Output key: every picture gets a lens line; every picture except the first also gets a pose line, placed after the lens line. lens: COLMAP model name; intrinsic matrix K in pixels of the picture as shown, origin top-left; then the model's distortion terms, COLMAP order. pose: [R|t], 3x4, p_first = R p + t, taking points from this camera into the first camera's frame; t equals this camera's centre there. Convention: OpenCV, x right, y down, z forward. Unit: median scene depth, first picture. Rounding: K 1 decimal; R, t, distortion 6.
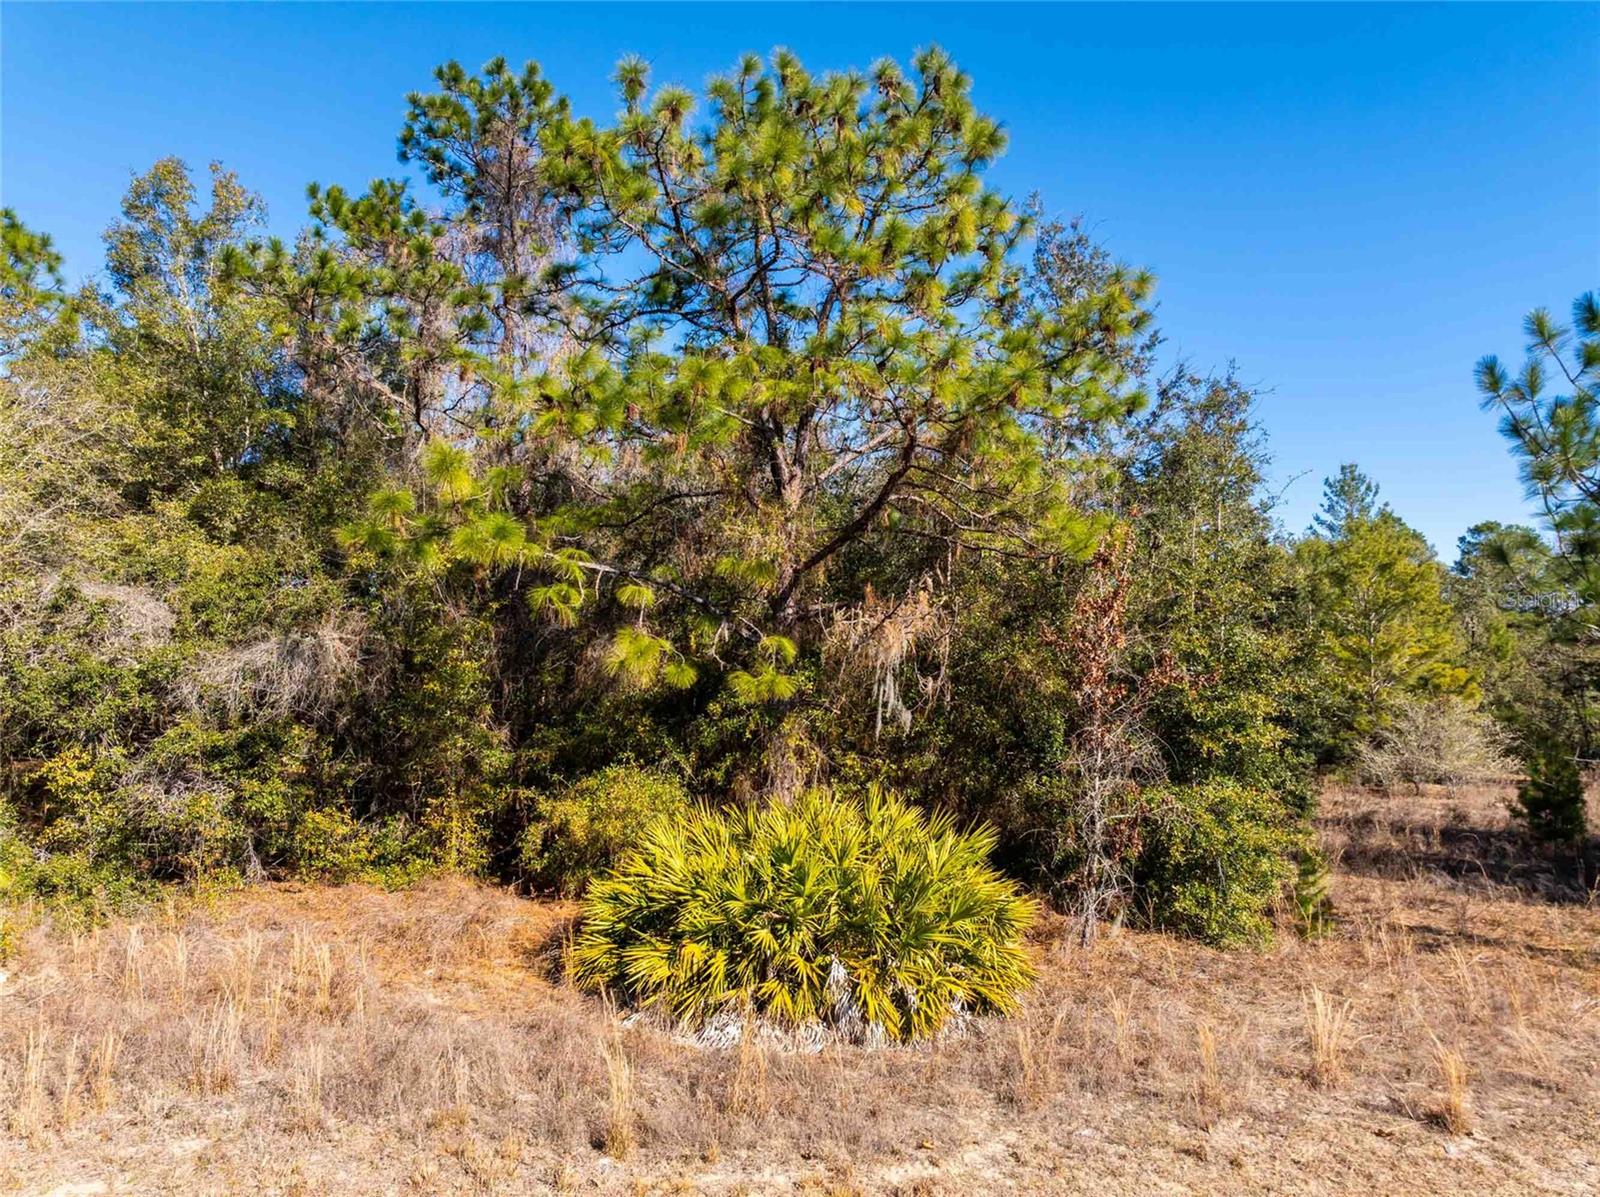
lens RADIAL K [[1126.6, 0, 808.7], [0, 1126.6, 599.6], [0, 0, 1]] dist [-0.039219, 0.025055]
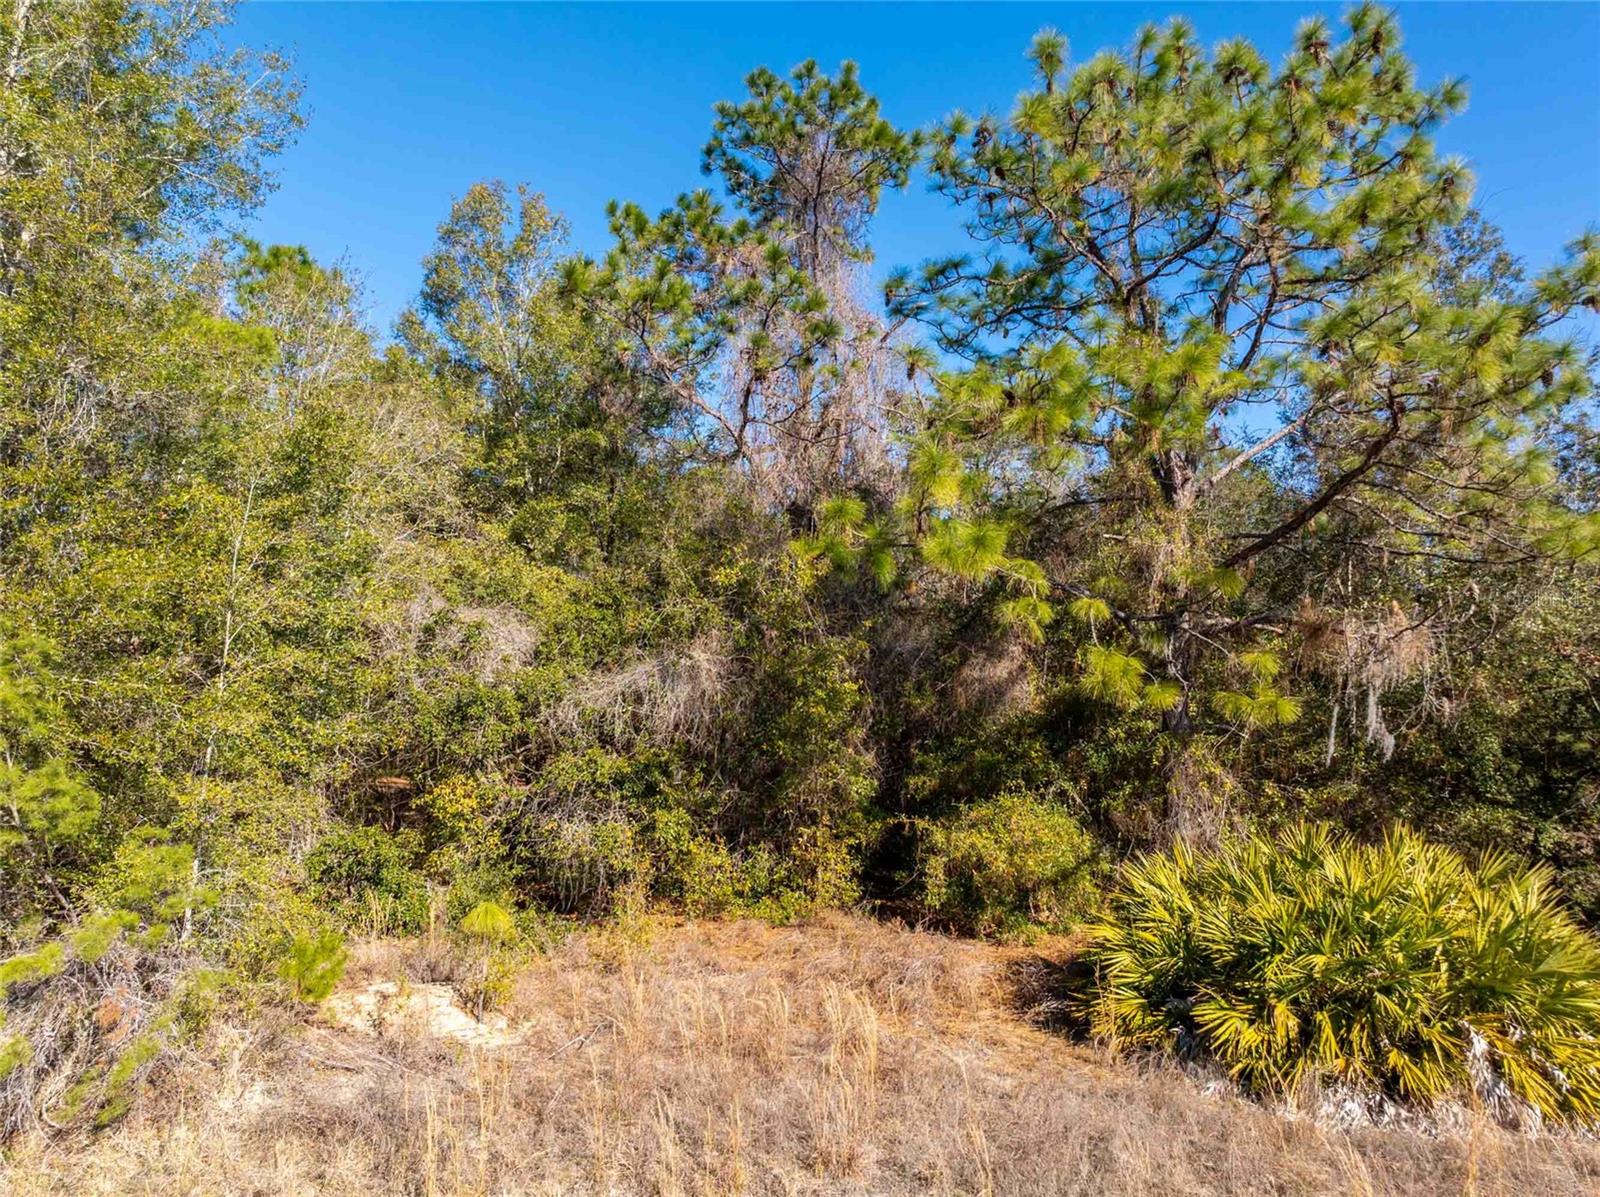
lens RADIAL K [[1126.6, 0, 808.7], [0, 1126.6, 599.6], [0, 0, 1]] dist [-0.039219, 0.025055]
pose [[0.992600, -0.013623, -0.120660, -0.219251], [0.011366, 0.999748, -0.019376, 0.002999], [0.120894, 0.017861, 0.992505, 0.054380]]
